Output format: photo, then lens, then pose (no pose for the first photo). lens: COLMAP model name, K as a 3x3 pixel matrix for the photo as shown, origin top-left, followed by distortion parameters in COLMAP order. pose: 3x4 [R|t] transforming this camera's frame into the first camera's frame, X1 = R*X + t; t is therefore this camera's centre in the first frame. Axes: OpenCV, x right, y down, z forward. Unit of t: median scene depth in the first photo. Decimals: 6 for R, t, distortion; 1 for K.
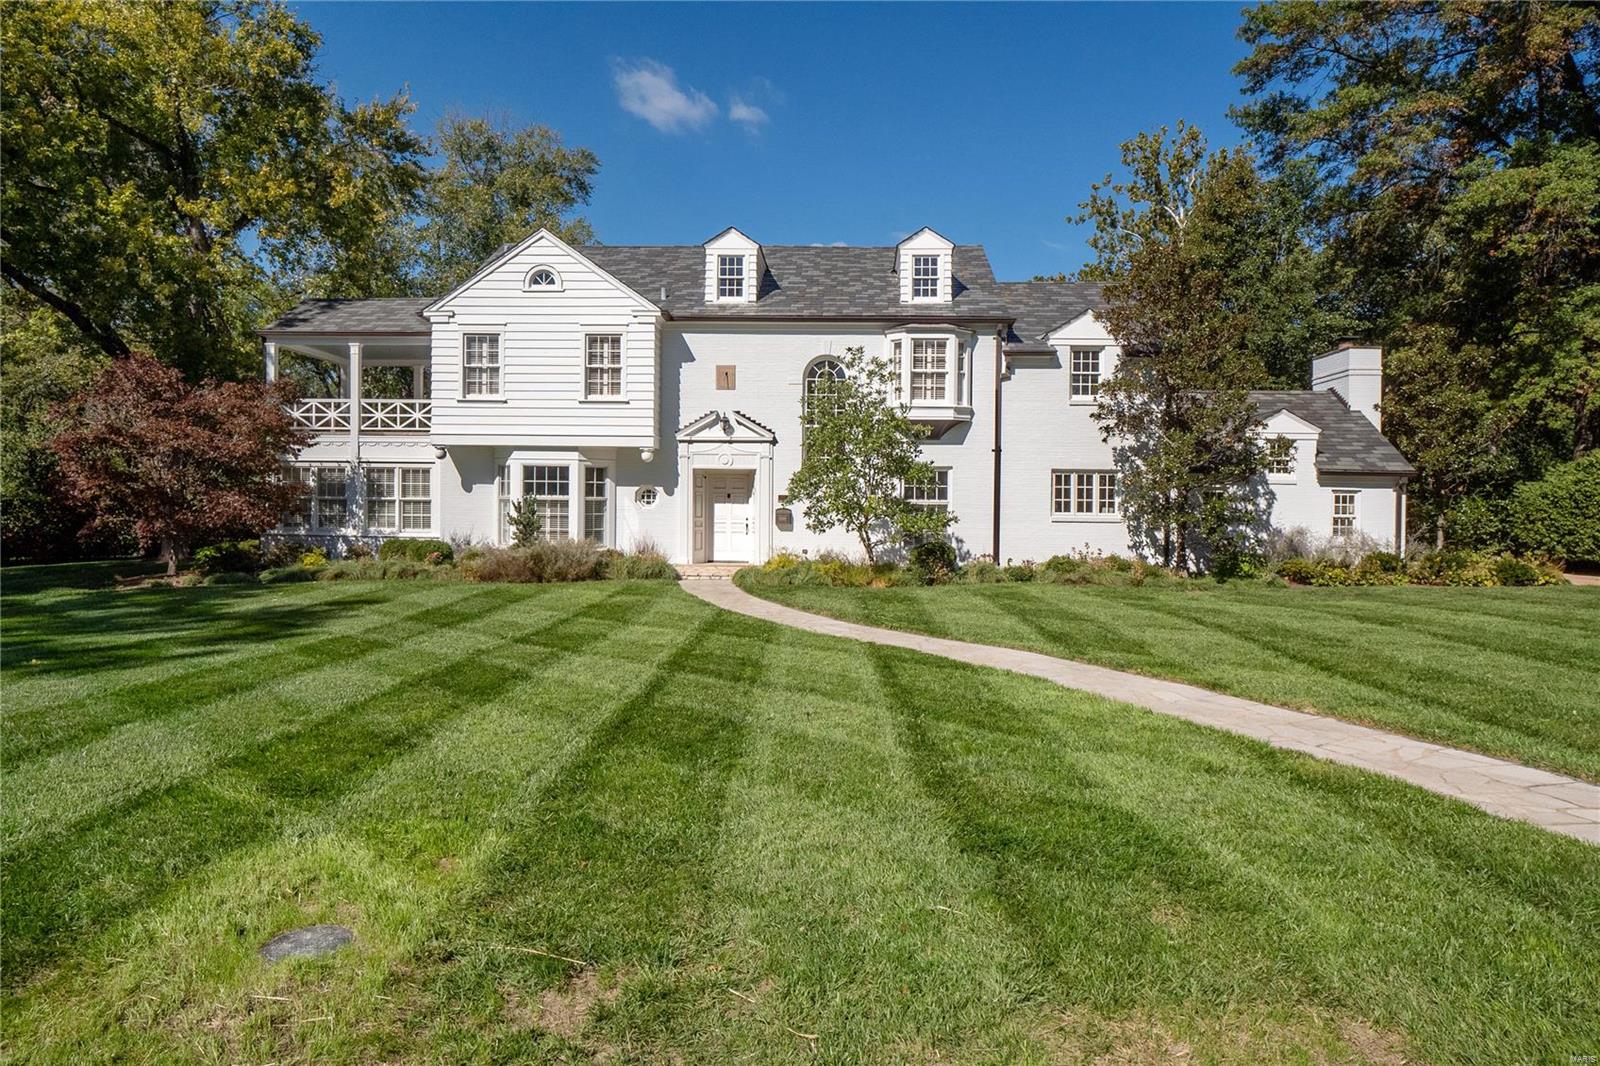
lens RADIAL K [[968.8, 0, 800.0], [0, 968.8, 533.0], [0, 0, 1]] dist [-0.000819, -0.000087]
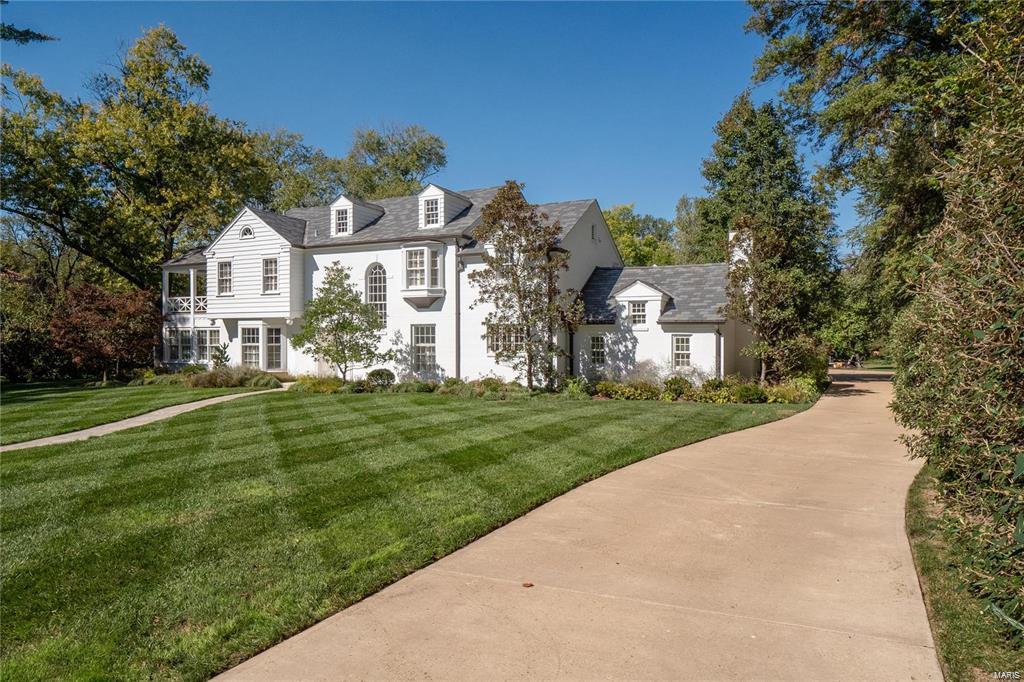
lens RADIAL K [[682.3, 0, 512.9], [0, 682.3, 376.6], [0, 0, 1]] dist [0.004107, 0.000760]
pose [[0.911050, 0.010874, -0.412153, 0.773861], [-0.006486, 0.999906, 0.012045, 0.008432], [0.412246, -0.008300, 0.911035, -0.035637]]
